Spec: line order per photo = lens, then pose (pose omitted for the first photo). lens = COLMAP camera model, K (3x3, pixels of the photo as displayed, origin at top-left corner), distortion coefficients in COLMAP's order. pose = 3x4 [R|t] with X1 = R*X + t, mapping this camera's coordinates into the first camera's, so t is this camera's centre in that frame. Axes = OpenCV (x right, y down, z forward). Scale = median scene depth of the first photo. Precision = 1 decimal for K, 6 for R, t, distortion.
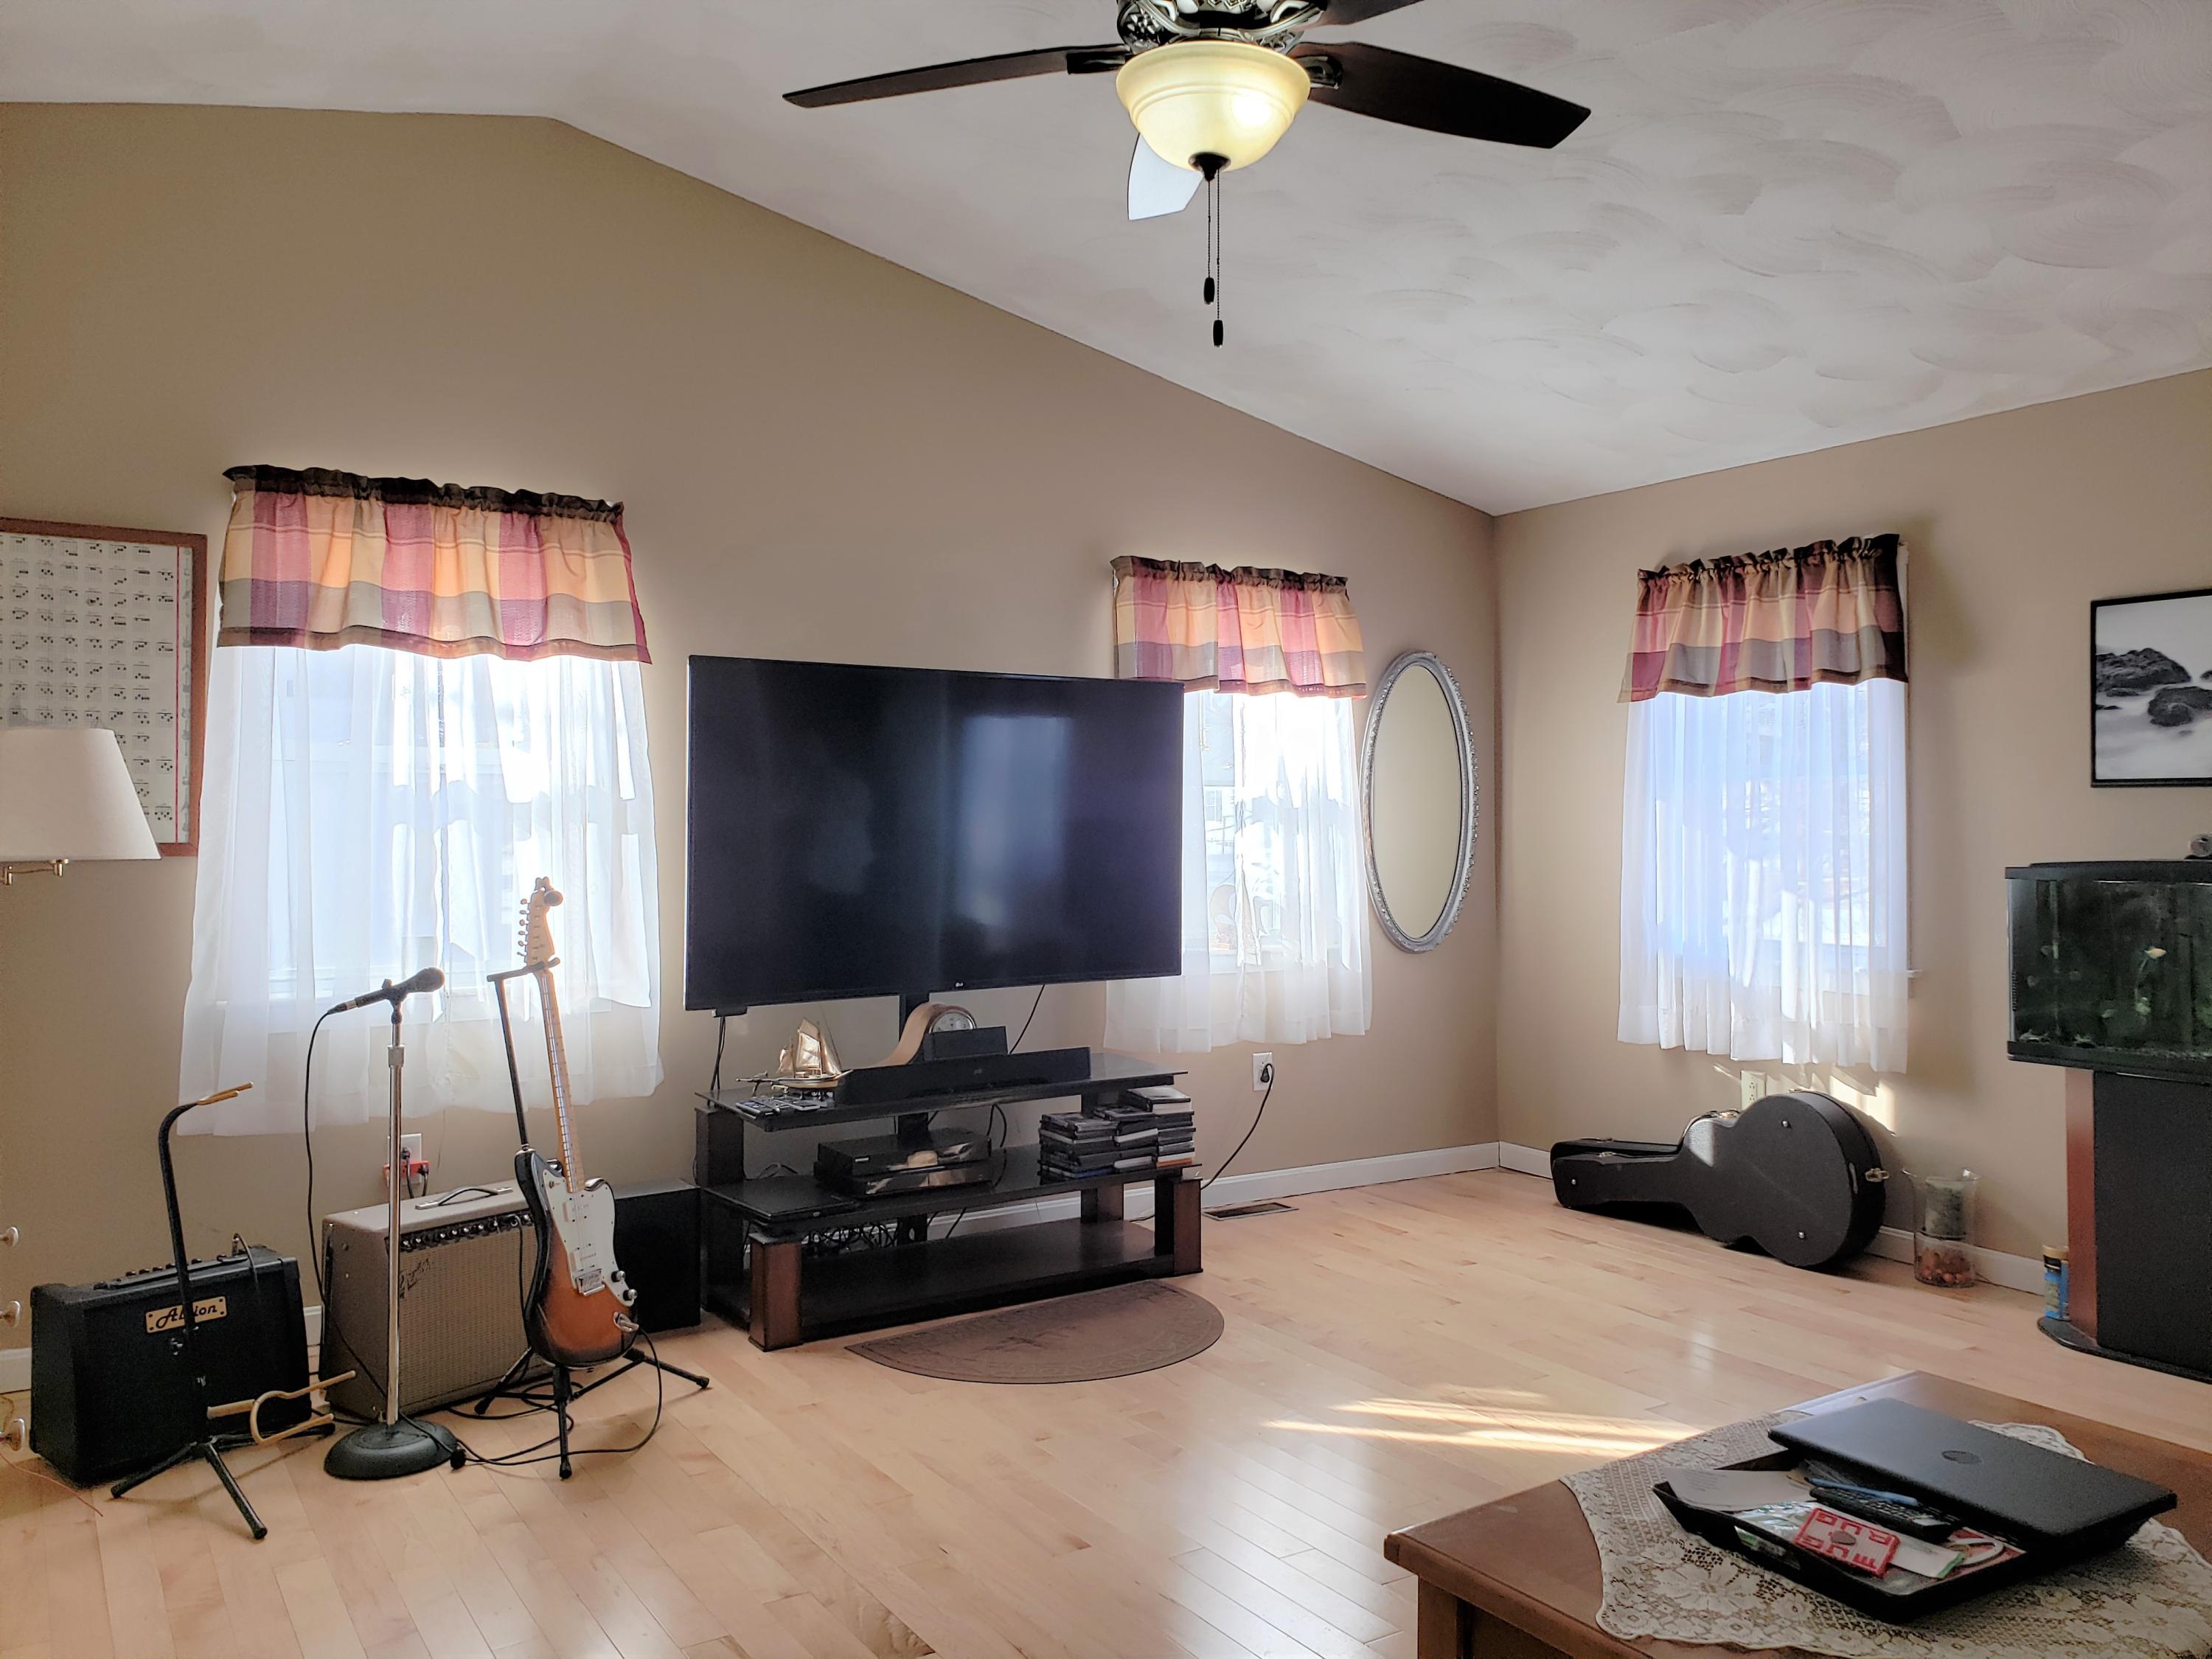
lens RADIAL K [[1729.4, 0, 1104.9], [0, 1729.4, 826.2], [0, 0, 1]] dist [0.042725, -0.029786]
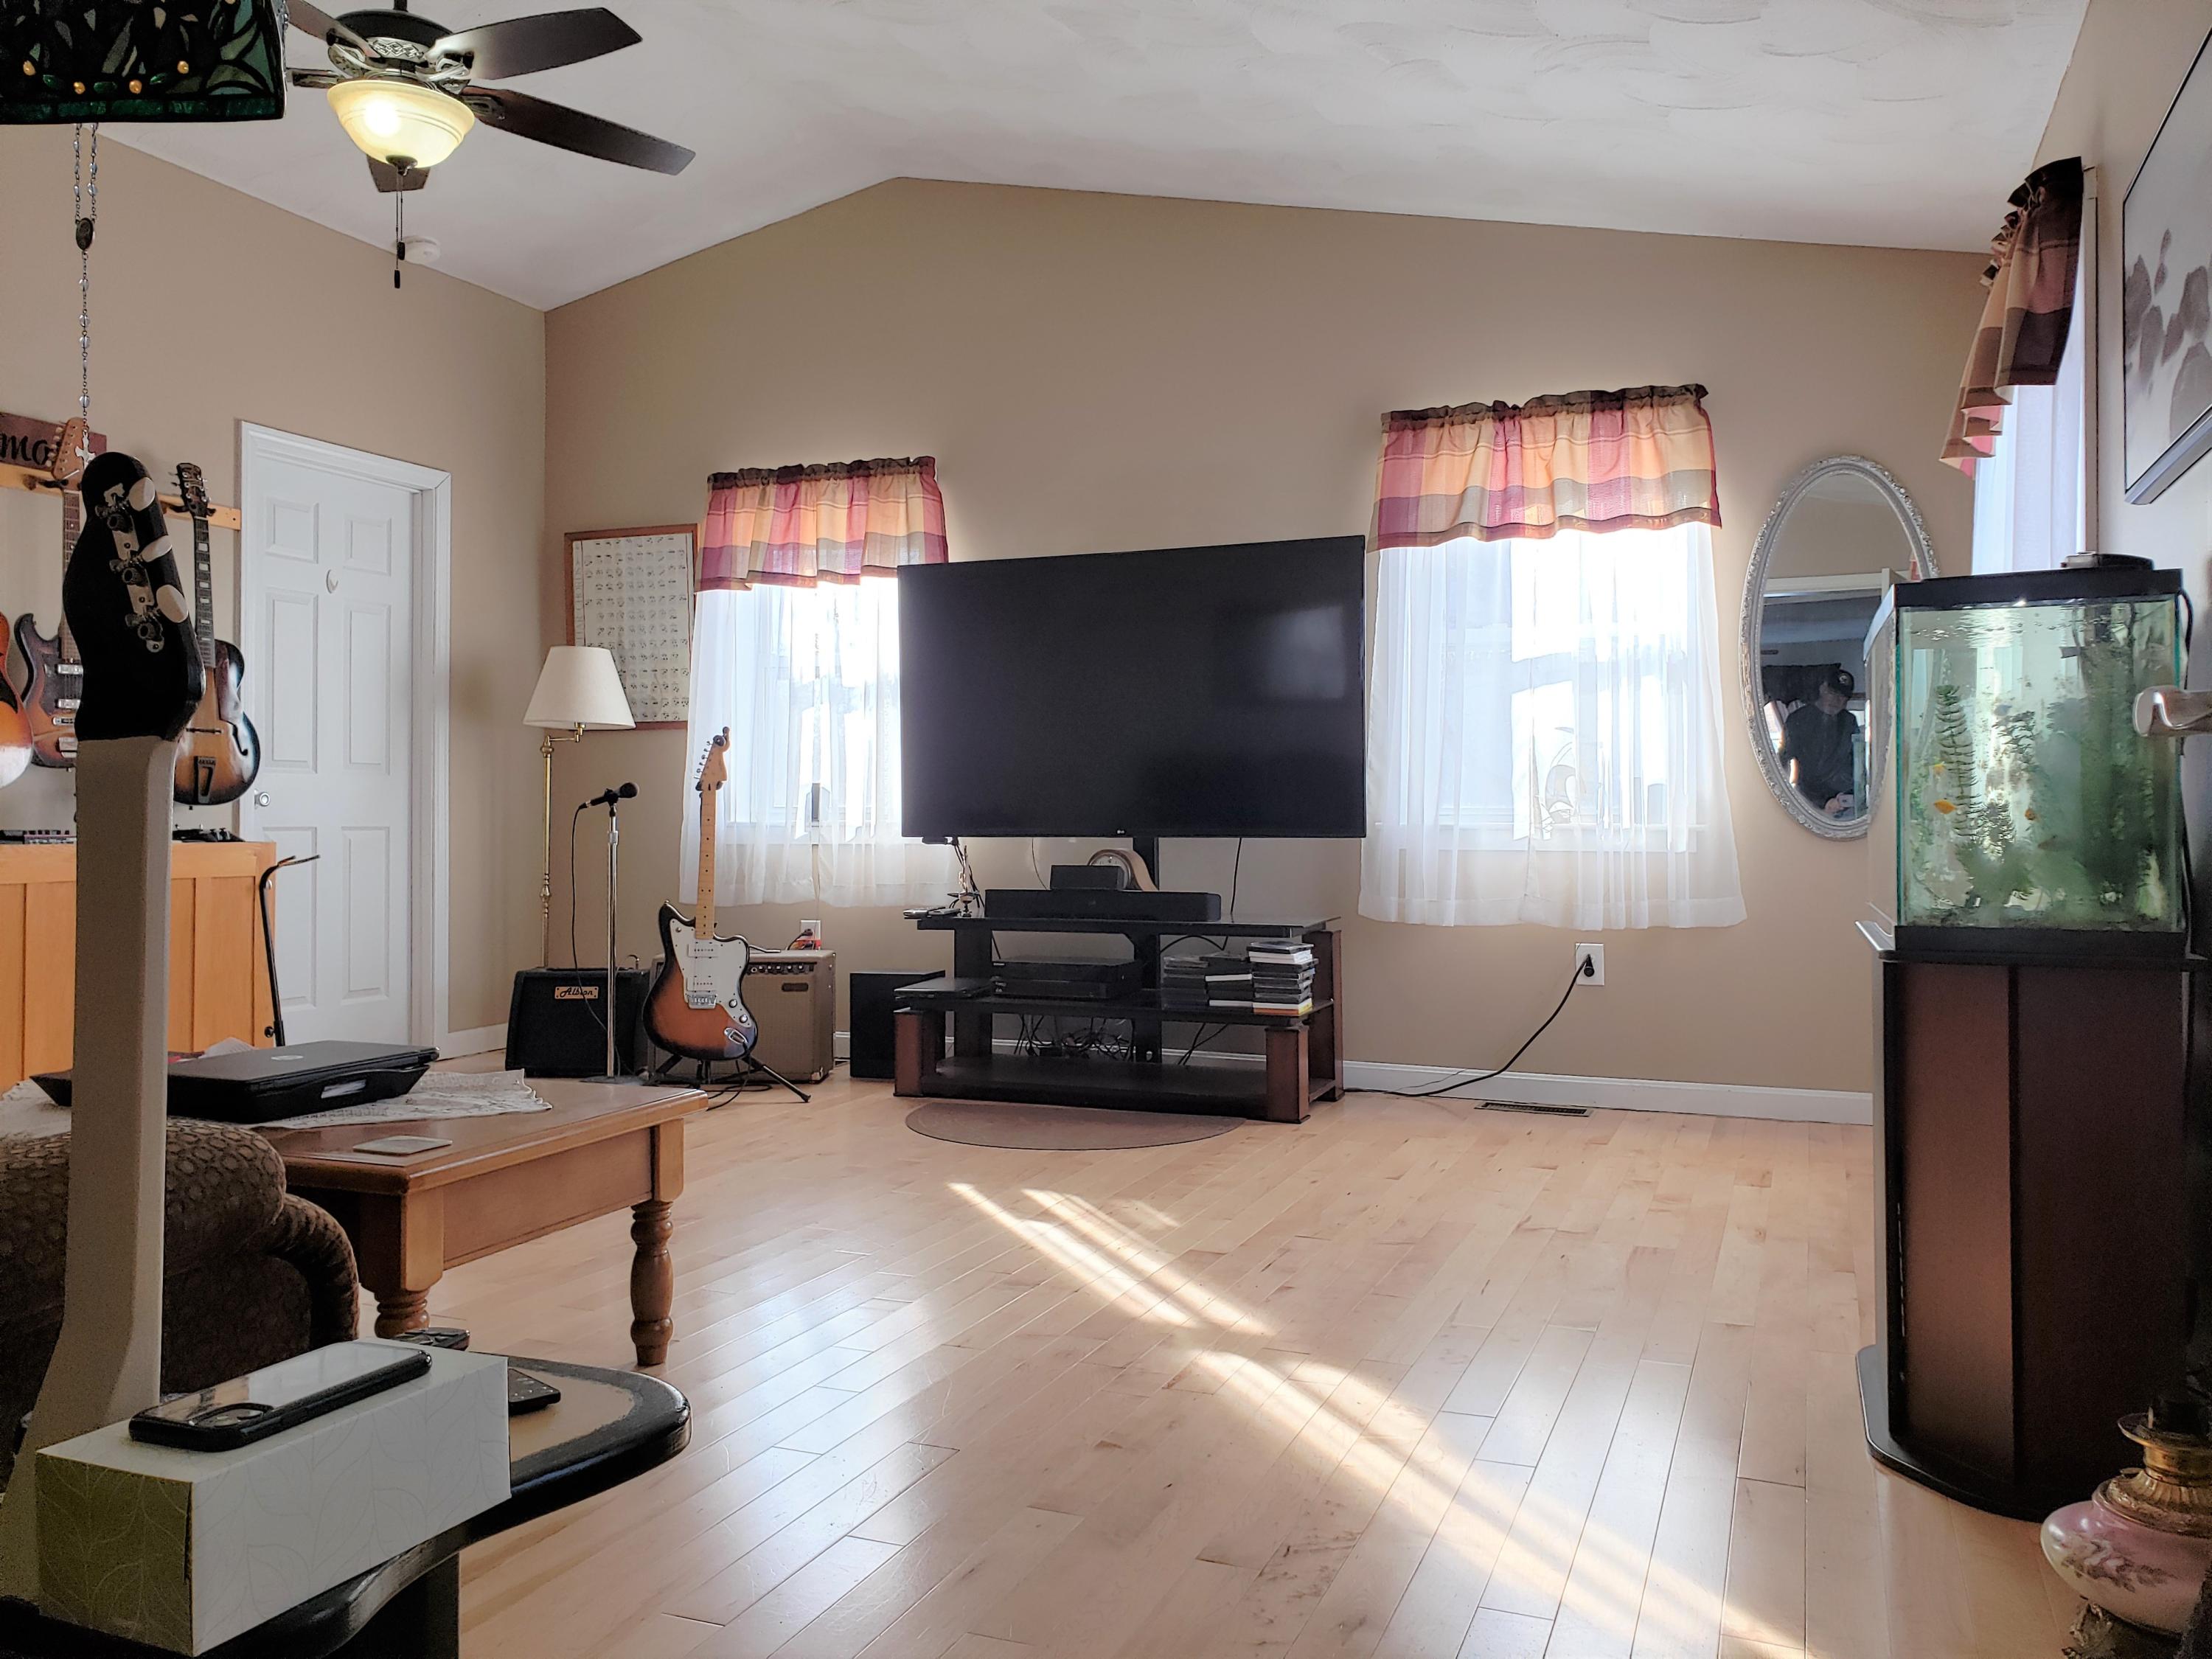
lens RADIAL K [[1729.4, 0, 1107.2], [0, 1729.4, 827.6], [0, 0, 1]] dist [0.042725, -0.029786]
pose [[0.557397, 0.006630, -0.830220, 0.927314], [-0.000685, 0.999971, 0.007526, 0.089115], [0.830246, -0.003626, 0.557385, 0.399610]]
